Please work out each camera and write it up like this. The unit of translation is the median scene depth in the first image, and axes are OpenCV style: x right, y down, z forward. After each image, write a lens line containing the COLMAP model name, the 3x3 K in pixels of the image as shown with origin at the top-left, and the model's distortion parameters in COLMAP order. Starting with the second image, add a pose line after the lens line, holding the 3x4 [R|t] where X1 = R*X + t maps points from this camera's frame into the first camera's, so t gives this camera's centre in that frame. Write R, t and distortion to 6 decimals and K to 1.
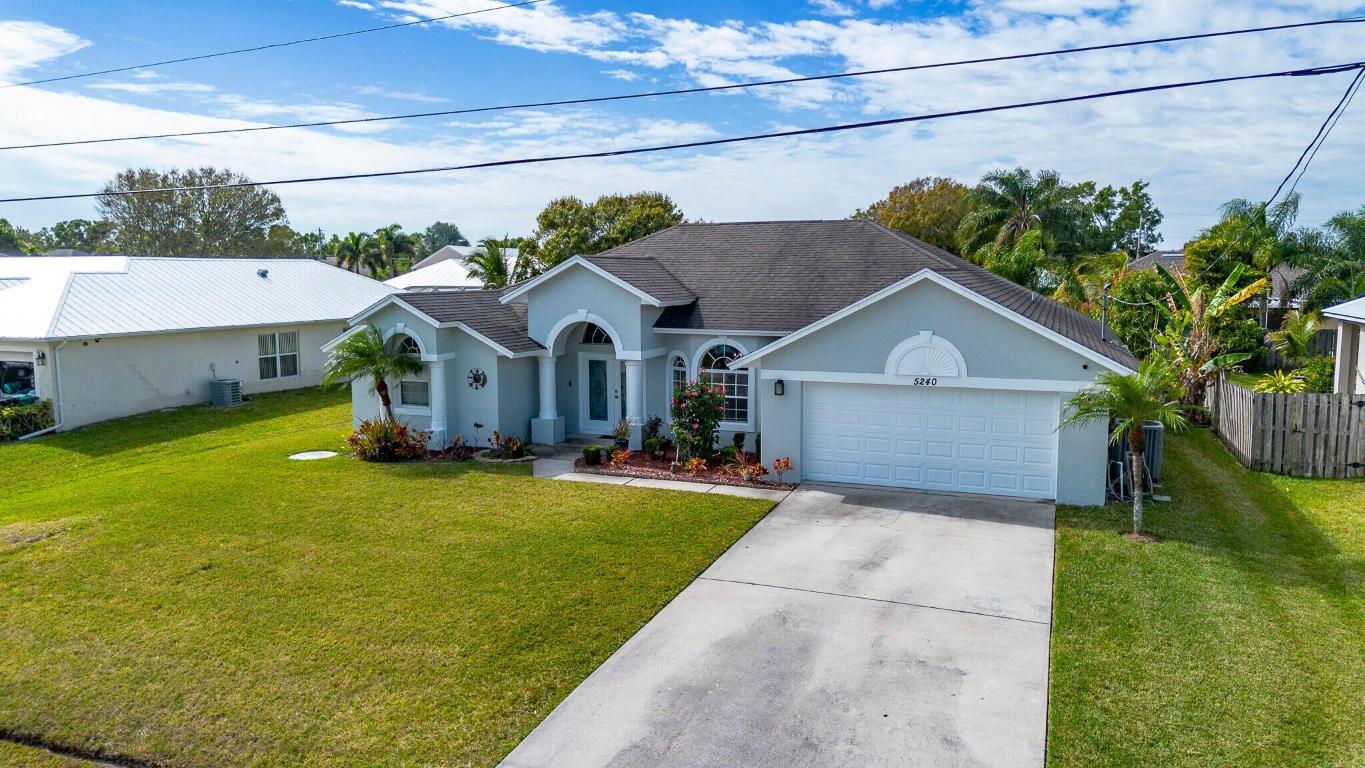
lens RADIAL K [[978.7, 0, 682.5], [0, 978.7, 384.0], [0, 0, 1]] dist [0.030717, 0.000204]
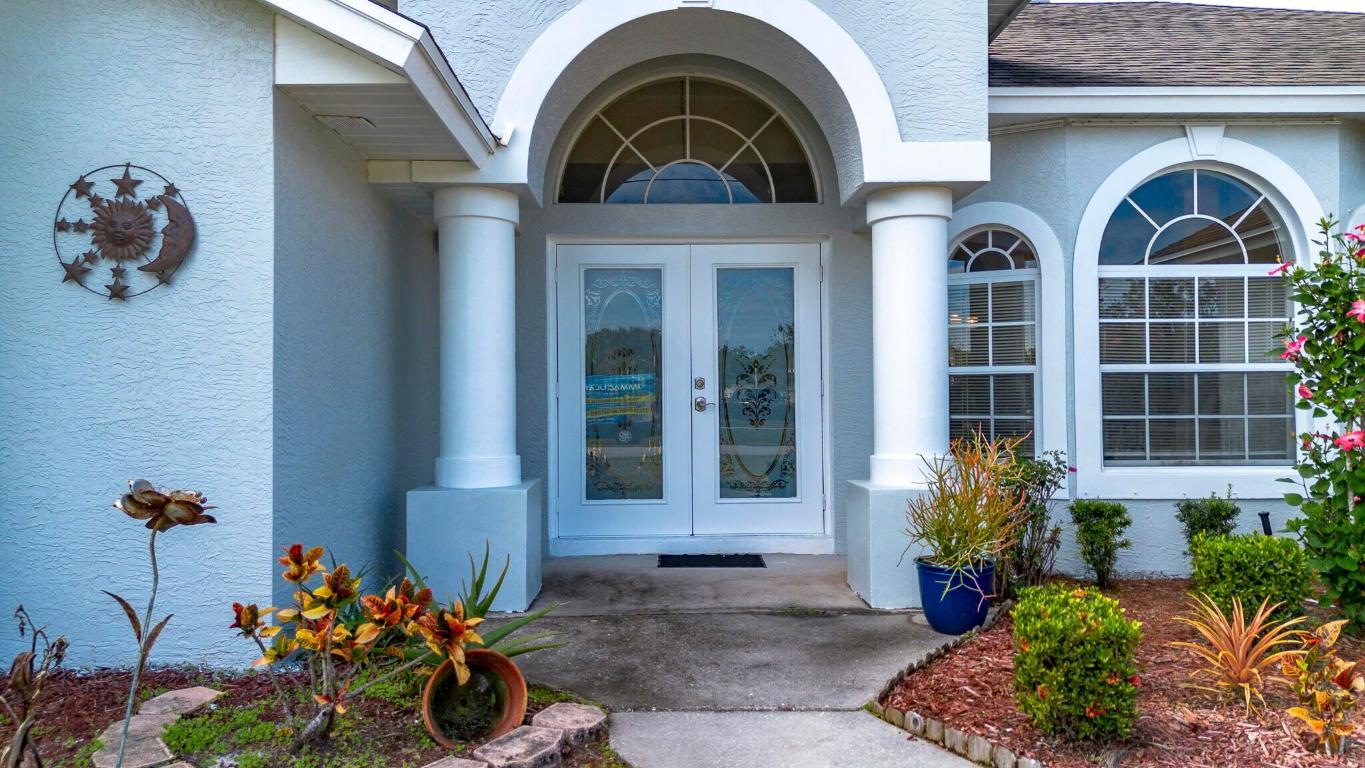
lens RADIAL K [[978.7, 0, 682.5], [0, 978.7, 384.0], [0, 0, 1]] dist [0.030717, 0.000204]
pose [[0.917666, 0.006001, 0.397307, -0.189575], [0.053245, 0.989011, -0.137920, 0.046899], [-0.393769, 0.147719, 0.907262, 0.818347]]
